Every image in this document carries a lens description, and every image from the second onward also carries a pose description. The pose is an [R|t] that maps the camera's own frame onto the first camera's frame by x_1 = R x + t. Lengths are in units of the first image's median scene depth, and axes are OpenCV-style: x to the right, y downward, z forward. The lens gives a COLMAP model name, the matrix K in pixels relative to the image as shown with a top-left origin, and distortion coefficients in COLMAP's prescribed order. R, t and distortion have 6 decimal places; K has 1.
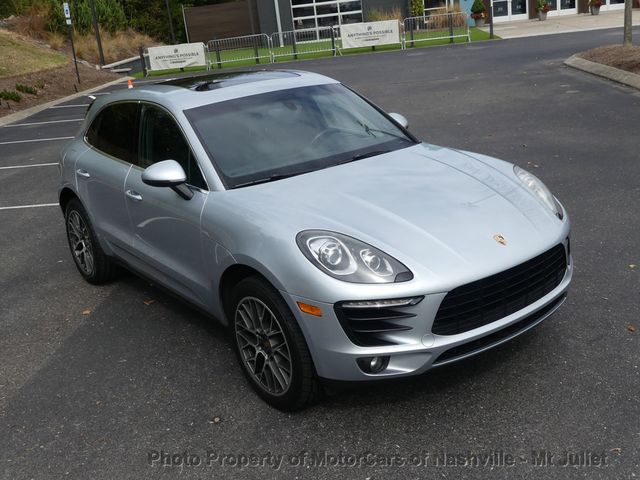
lens RADIAL K [[707.2, 0, 320.0], [0, 707.2, 240.0], [0, 0, 1]] dist [-0.011246, -0.044783]
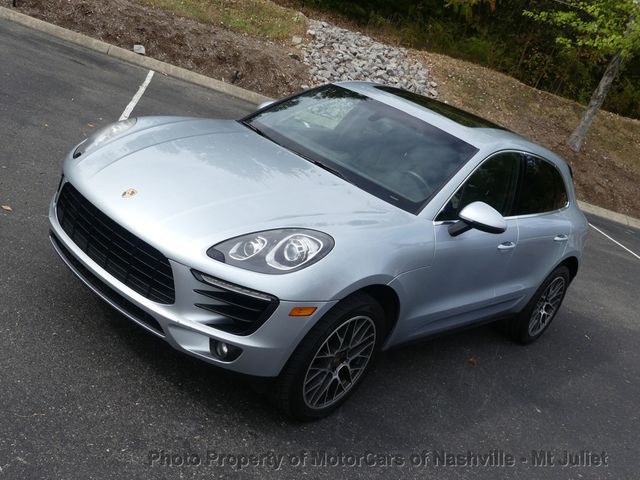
lens RADIAL K [[707.2, 0, 320.0], [0, 707.2, 240.0], [0, 0, 1]] dist [-0.011246, -0.044783]
pose [[0.166557, 0.447173, -0.878803, 0.975671], [-0.613356, 0.744821, 0.262750, -0.304165], [0.772045, 0.495256, 0.398331, 0.703401]]
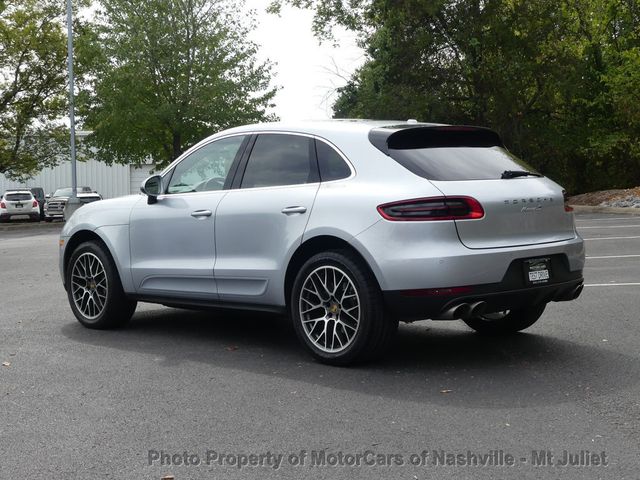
lens RADIAL K [[1073.8, 0, 320.0], [0, 1073.8, 240.0], [0, 0, 1]] dist [0.024026, 0.008152]
pose [[-0.985744, 0.122595, -0.115236, 0.072707], [0.071802, 0.925914, 0.370846, -0.811618], [0.152163, 0.357285, -0.921517, 3.117998]]
